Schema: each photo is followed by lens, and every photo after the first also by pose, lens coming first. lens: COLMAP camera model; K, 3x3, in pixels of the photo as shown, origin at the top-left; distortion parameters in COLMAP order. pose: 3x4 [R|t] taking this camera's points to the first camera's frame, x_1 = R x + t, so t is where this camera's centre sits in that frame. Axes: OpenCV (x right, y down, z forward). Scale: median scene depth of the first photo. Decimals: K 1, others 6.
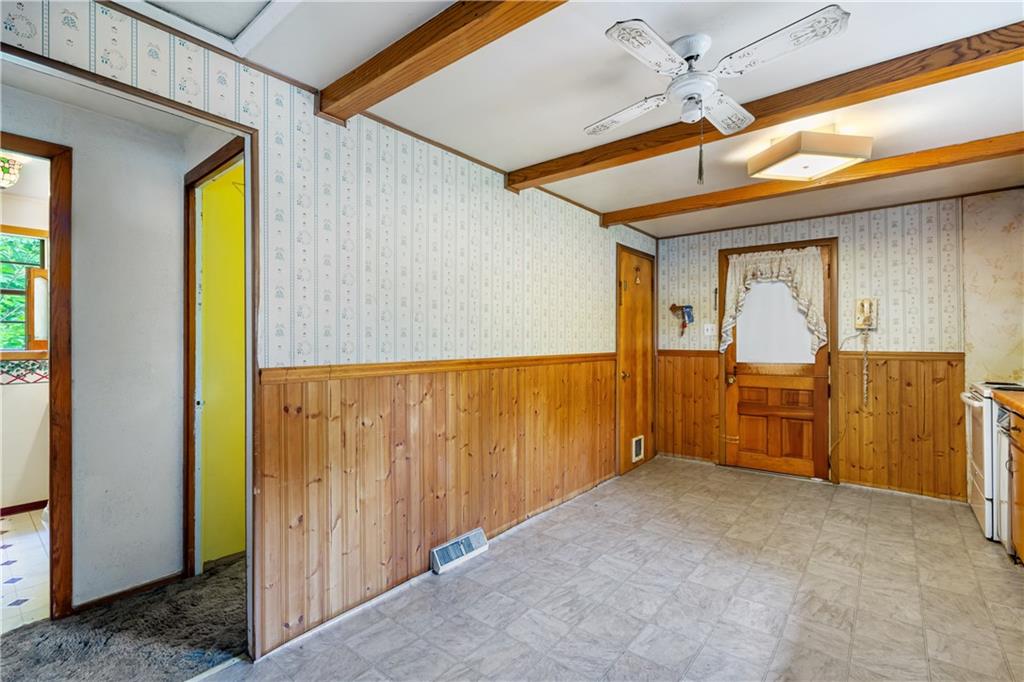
lens RADIAL K [[465.3, 0, 508.3], [0, 465.3, 339.2], [0, 0, 1]] dist [-0.010389, 0.002809]
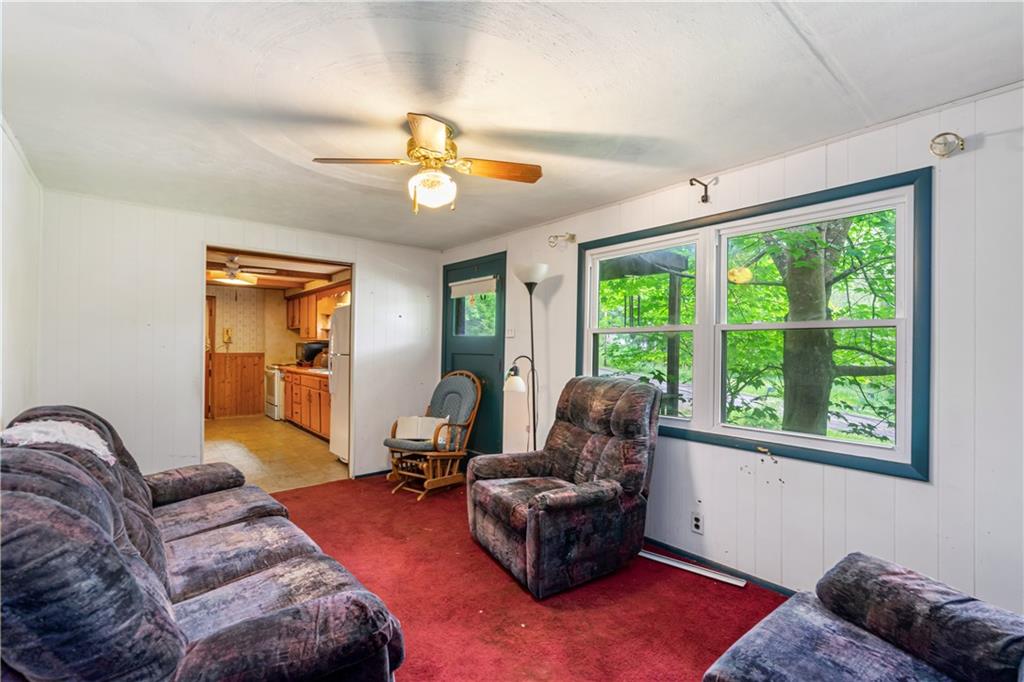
lens RADIAL K [[465.3, 0, 515.0], [0, 465.3, 340.2], [0, 0, 1]] dist [-0.010389, 0.002809]
pose [[0.186455, 0.014083, 0.982363, -1.502597], [-0.010186, 0.999871, -0.012401, -0.026499], [-0.982411, -0.007694, 0.186574, -0.964336]]
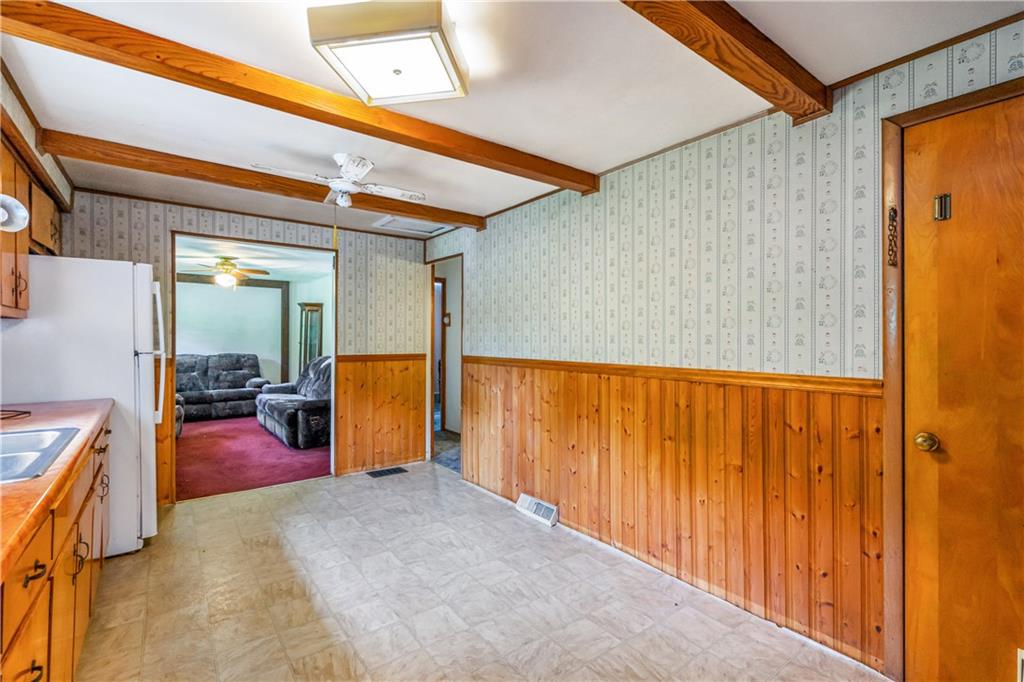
lens RADIAL K [[465.3, 0, 510.1], [0, 465.3, 341.7], [0, 0, 1]] dist [-0.010389, 0.002809]
pose [[-0.240379, 0.003306, -0.970673, 1.112301], [-0.002453, 0.999989, 0.004014, -0.010191], [0.970676, 0.003346, -0.240369, 1.194527]]
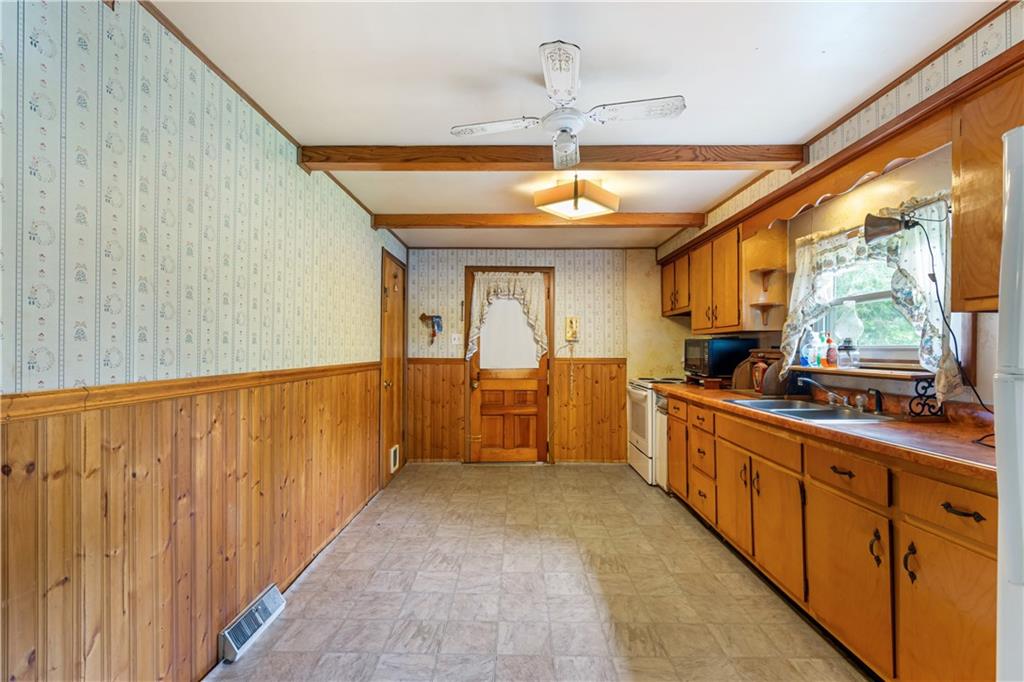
lens RADIAL K [[465.3, 0, 510.8], [0, 465.3, 345.9], [0, 0, 1]] dist [-0.010389, 0.002809]
pose [[0.780166, 0.007954, 0.625522, -0.246602], [-0.005817, 0.999968, -0.005461, 0.001430], [-0.625545, 0.000621, 0.780188, 0.131477]]
